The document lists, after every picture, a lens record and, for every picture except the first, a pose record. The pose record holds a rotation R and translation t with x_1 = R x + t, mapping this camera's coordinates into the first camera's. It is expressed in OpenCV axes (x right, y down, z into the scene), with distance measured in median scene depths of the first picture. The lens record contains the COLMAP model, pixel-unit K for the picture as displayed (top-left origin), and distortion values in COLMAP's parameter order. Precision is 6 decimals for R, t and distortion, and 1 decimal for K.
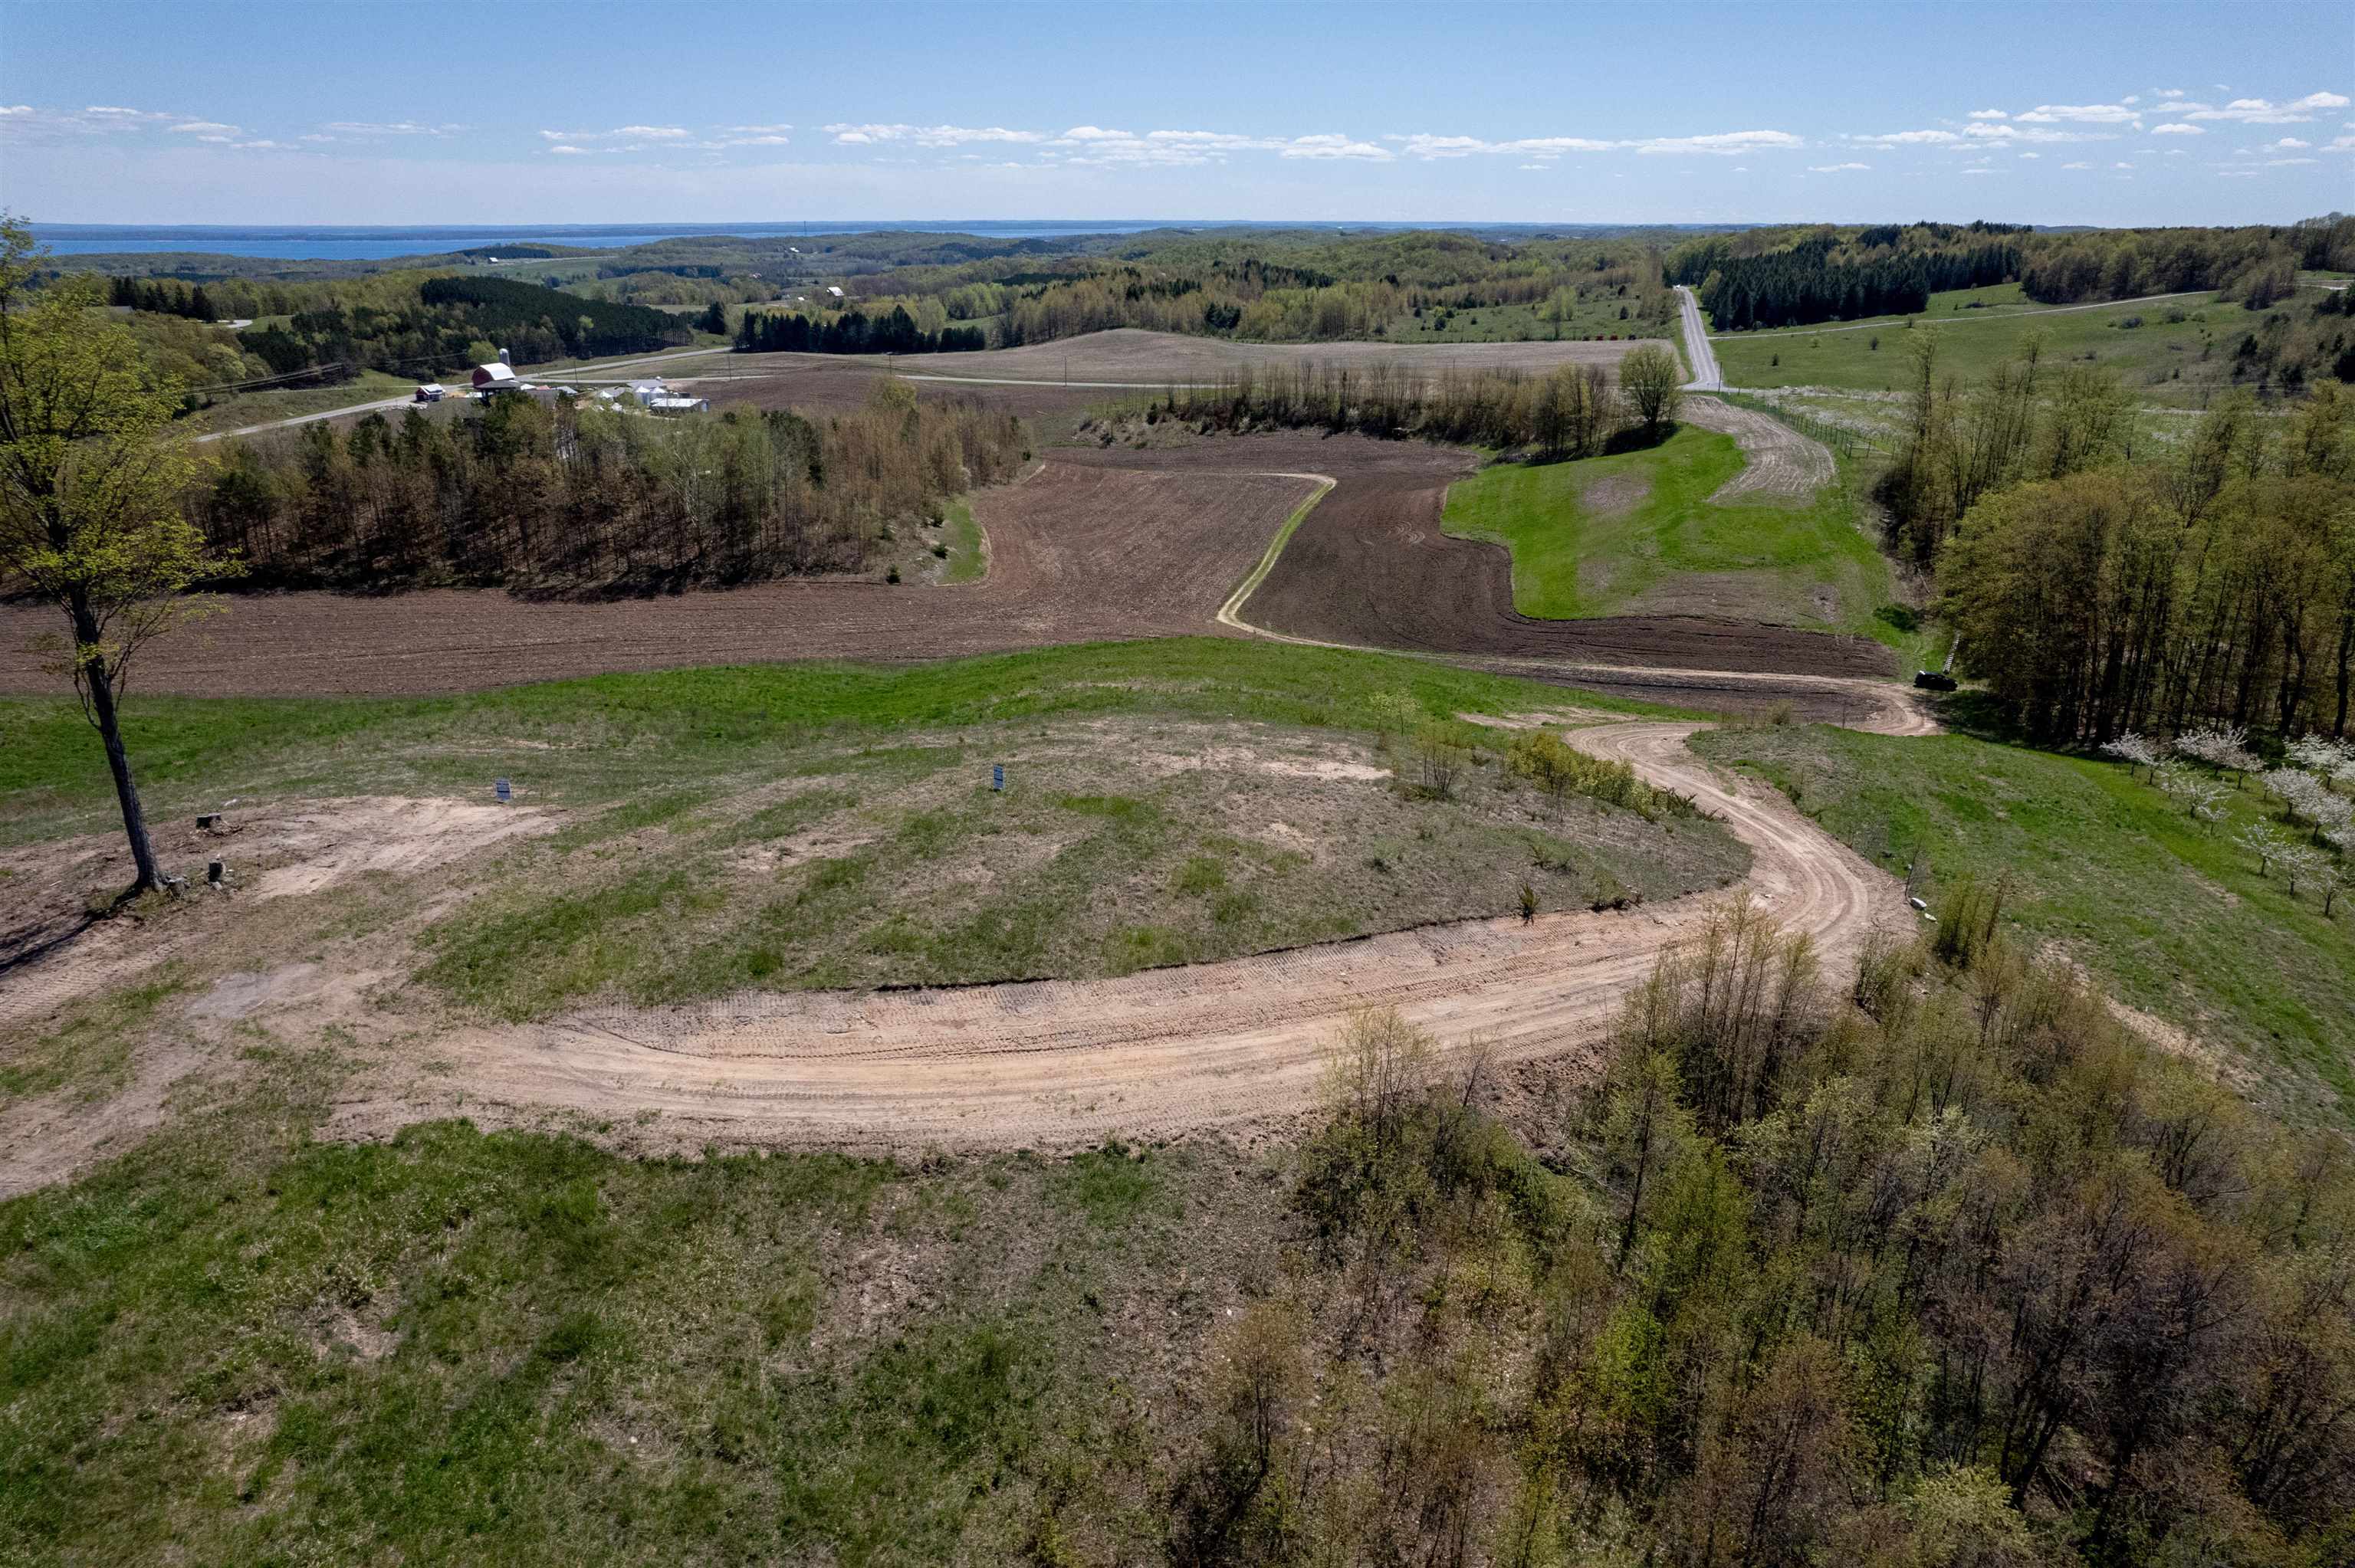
lens RADIAL K [[1504.2, 0, 1190.2], [0, 1504.2, 793.8], [0, 0, 1]] dist [-0.078024, 0.070516]
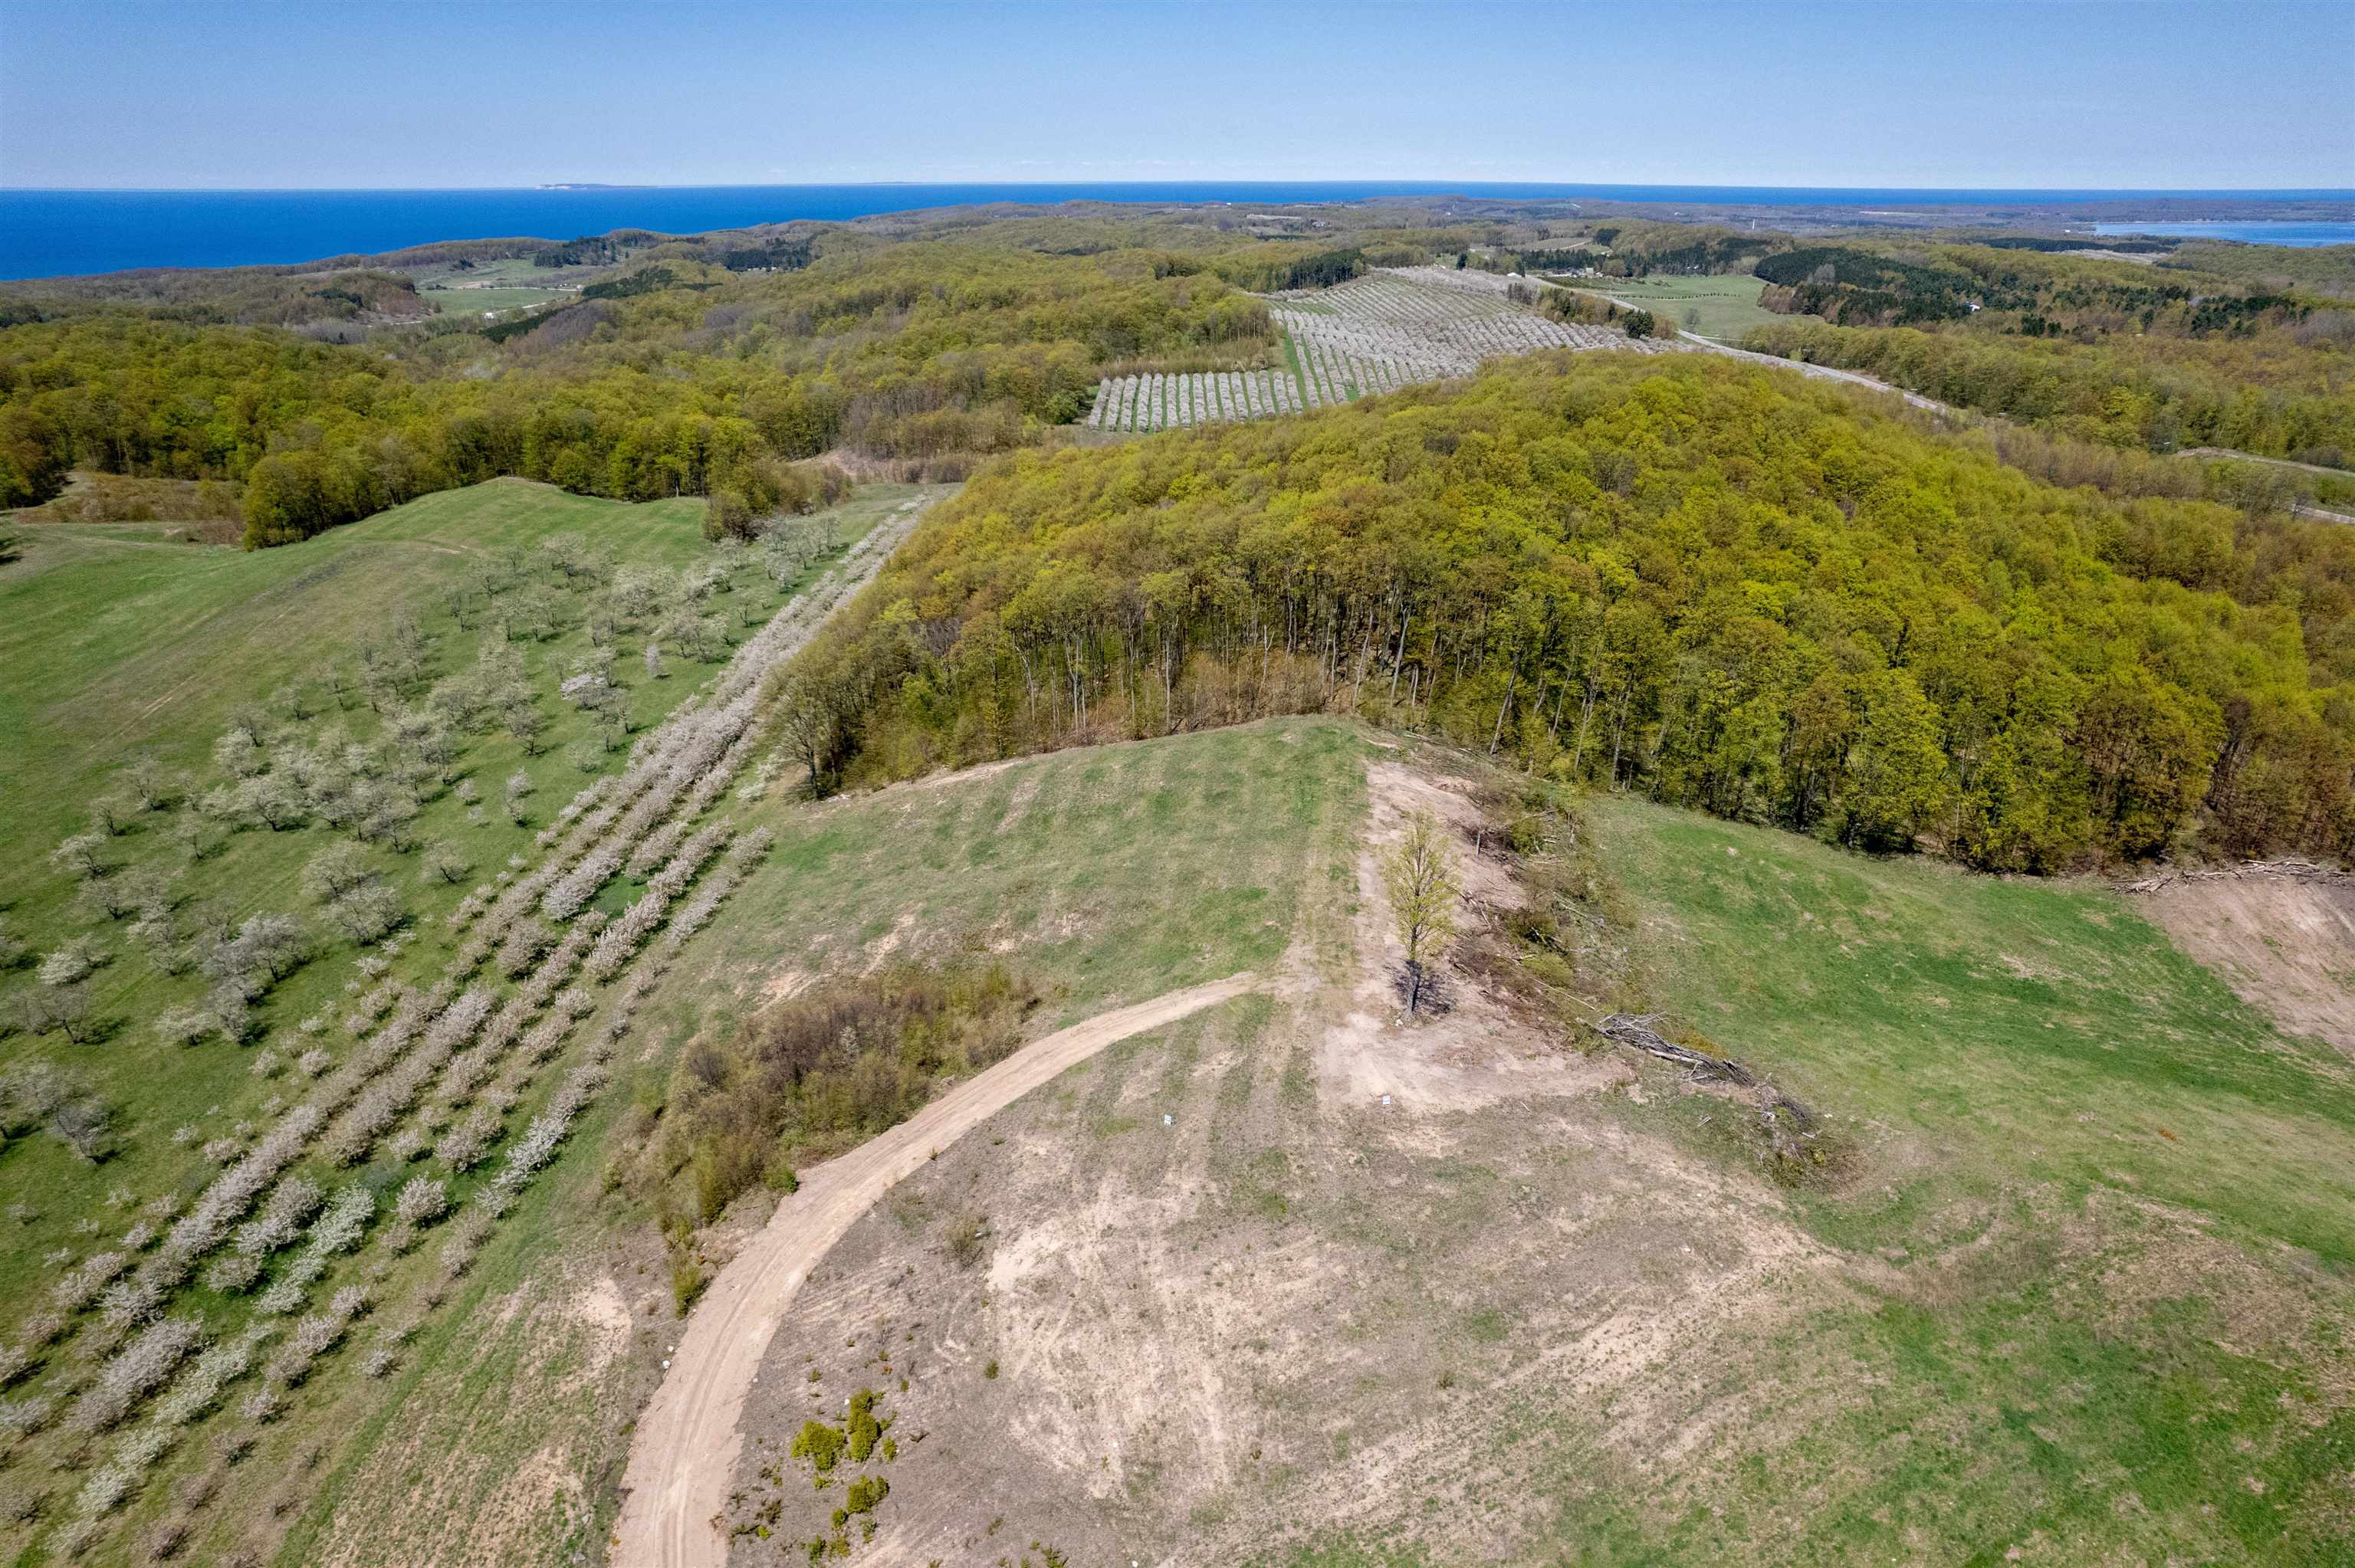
lens RADIAL K [[1504.2, 0, 1190.0], [0, 1504.2, 783.7], [0, 0, 1]] dist [-0.078024, 0.070516]
pose [[-0.975139, 0.086822, -0.203875, 0.044058], [-0.078416, 0.725308, 0.683944, -0.334789], [0.207253, 0.682928, -0.700468, 0.391834]]
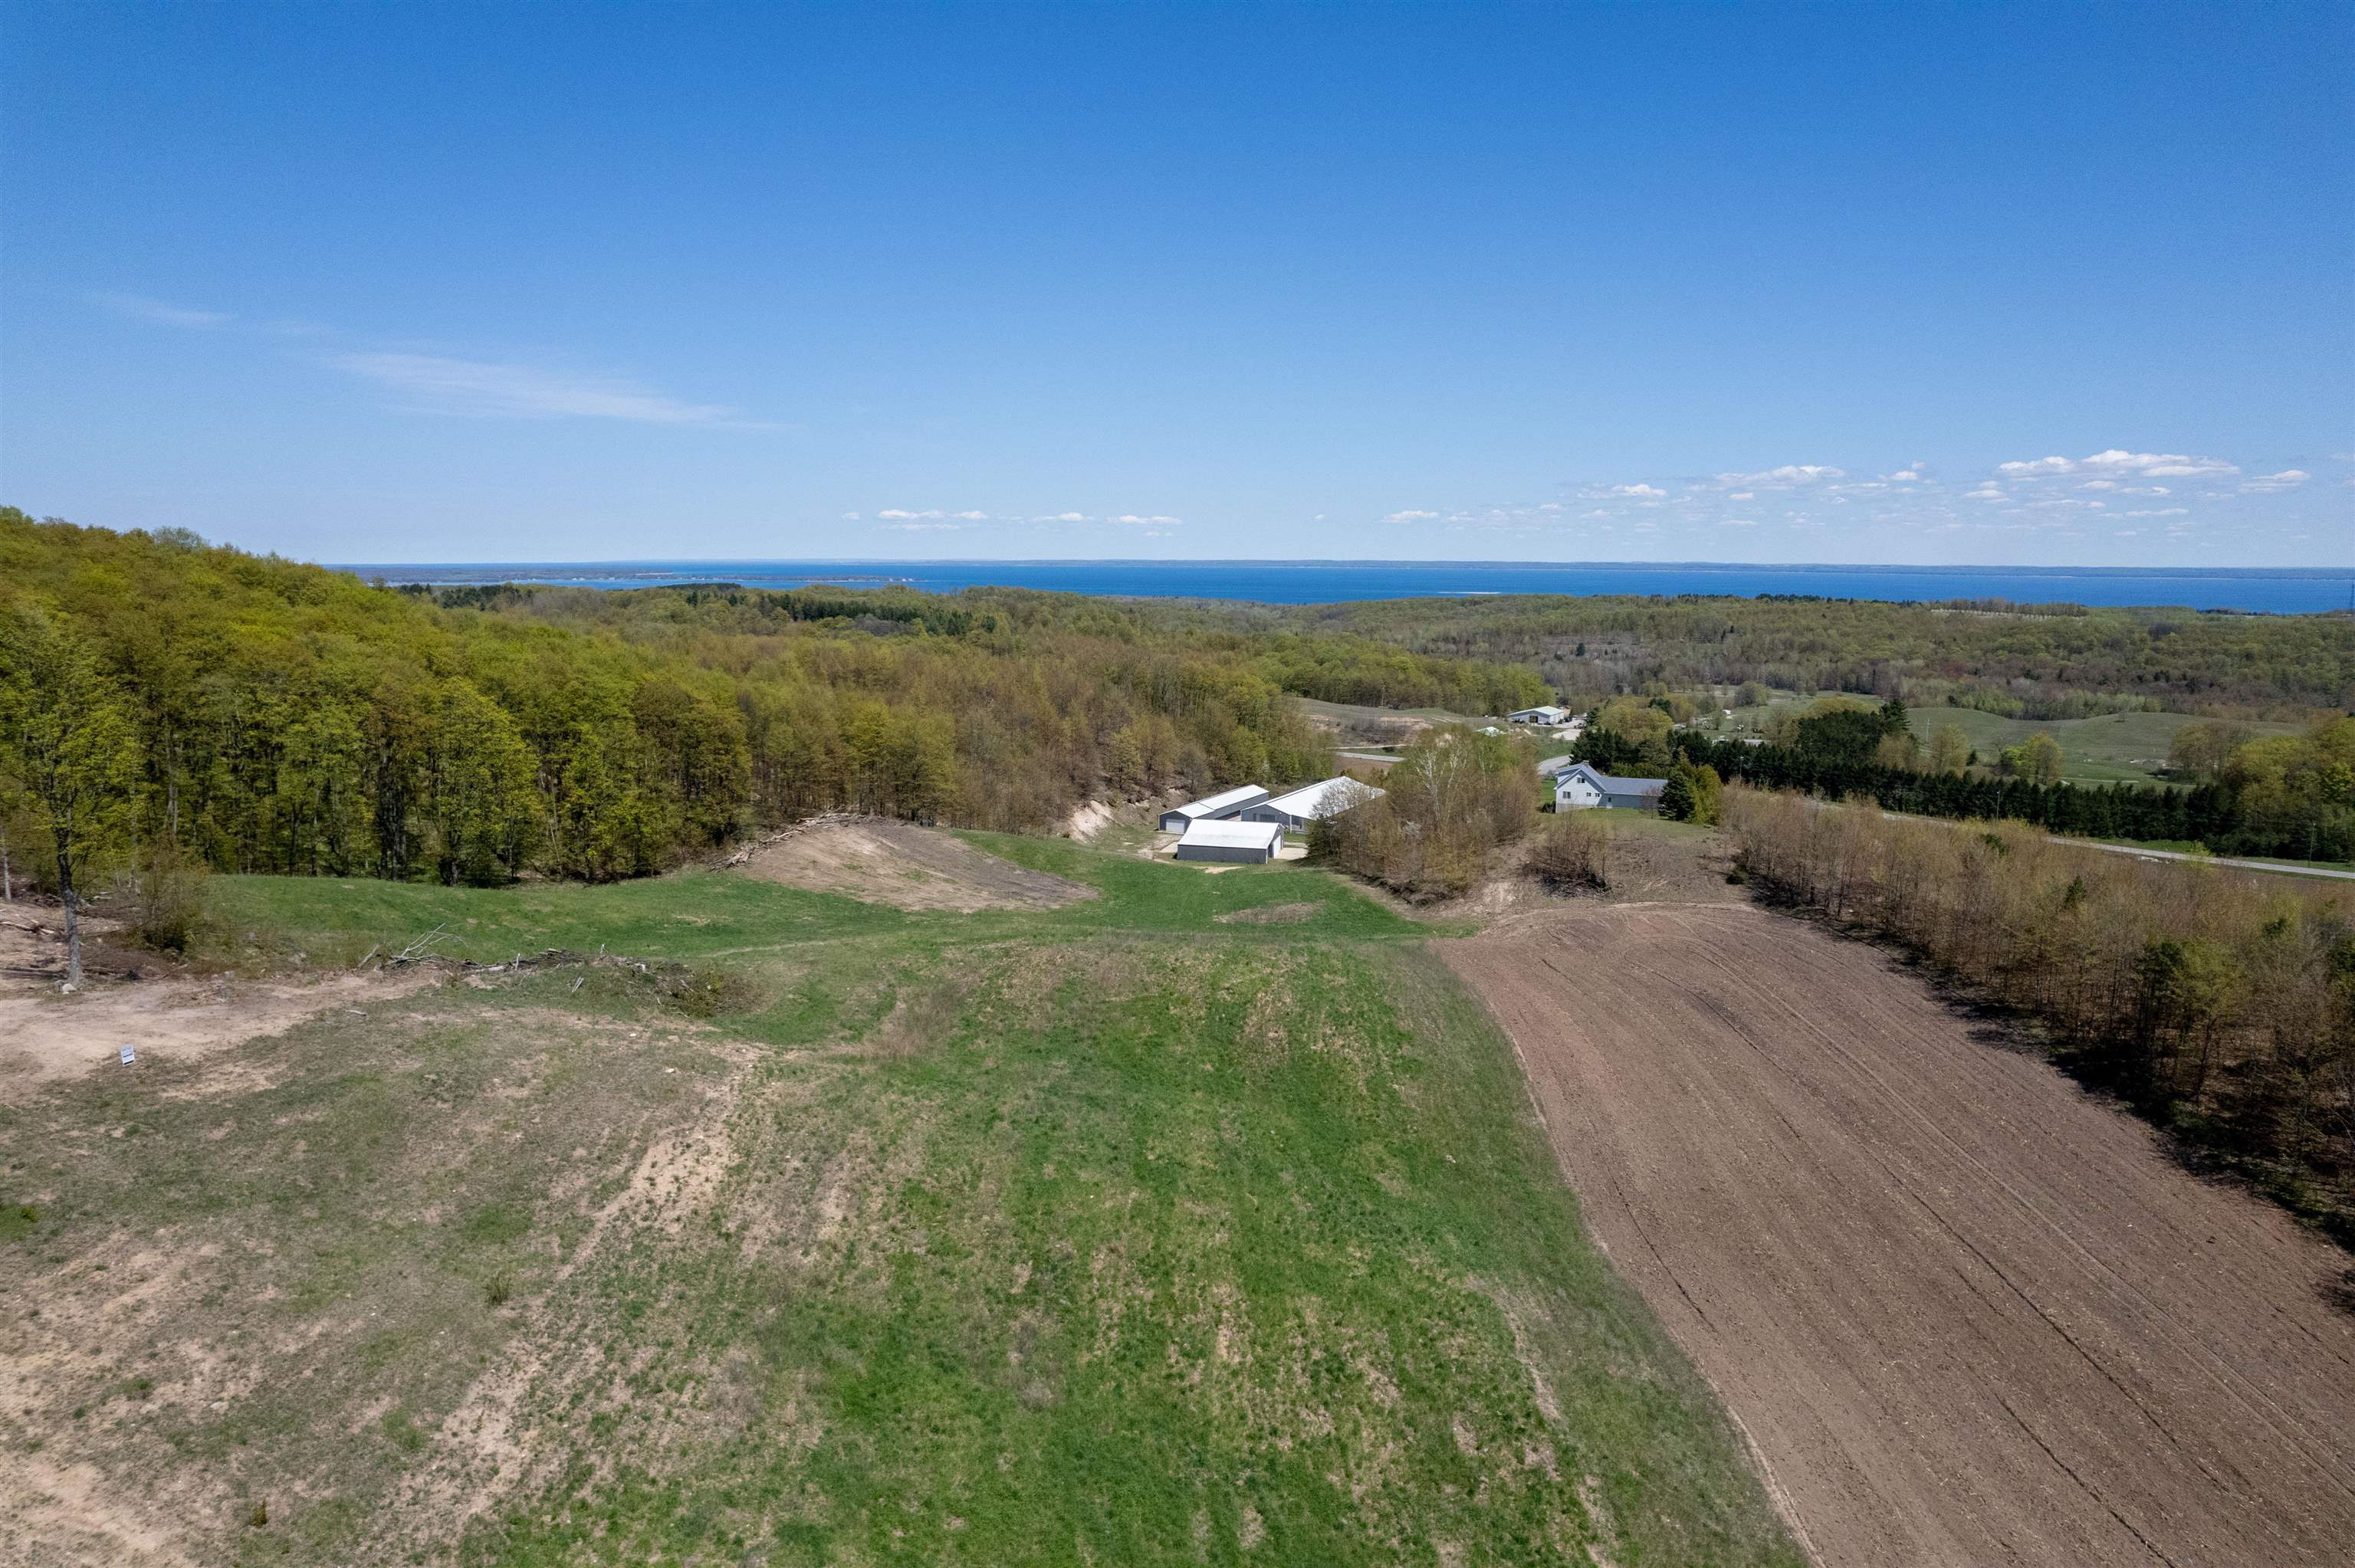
lens RADIAL K [[1504.2, 0, 1191.7], [0, 1504.2, 786.8], [0, 0, 1]] dist [-0.078024, 0.070516]
pose [[-0.272516, 0.146034, -0.951004, 0.085396], [-0.354285, 0.903736, 0.240298, -0.153044], [0.894549, 0.402411, -0.194545, 0.355608]]
